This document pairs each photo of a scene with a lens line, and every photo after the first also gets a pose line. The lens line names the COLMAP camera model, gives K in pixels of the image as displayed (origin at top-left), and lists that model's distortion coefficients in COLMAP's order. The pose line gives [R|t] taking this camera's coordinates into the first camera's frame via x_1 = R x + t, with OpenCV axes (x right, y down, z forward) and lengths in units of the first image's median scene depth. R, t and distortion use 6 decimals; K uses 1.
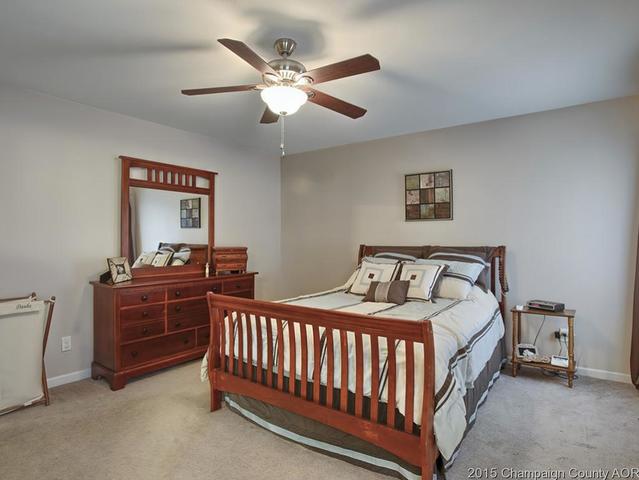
lens RADIAL K [[381.2, 0, 319.5], [0, 381.2, 238.5], [0, 0, 1]] dist [-0.041838, 0.004705]
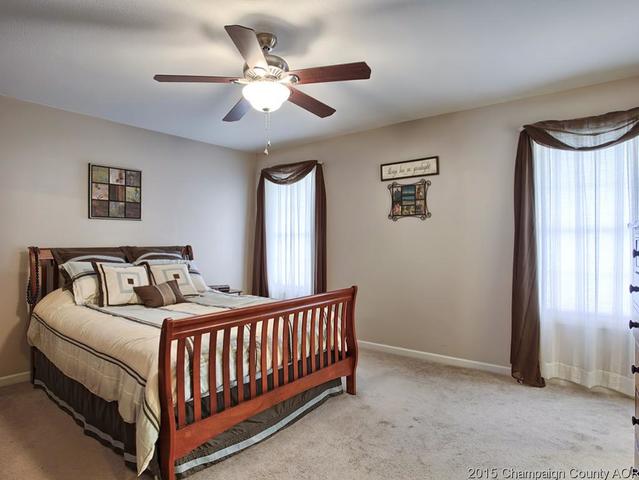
lens RADIAL K [[381.2, 0, 319.7], [0, 381.2, 239.8], [0, 0, 1]] dist [-0.041838, 0.004705]
pose [[0.009131, 0.004032, 0.999950, -0.645289], [-0.000955, 0.999991, -0.004023, 0.006019], [-0.999958, -0.000918, 0.009135, 0.505992]]
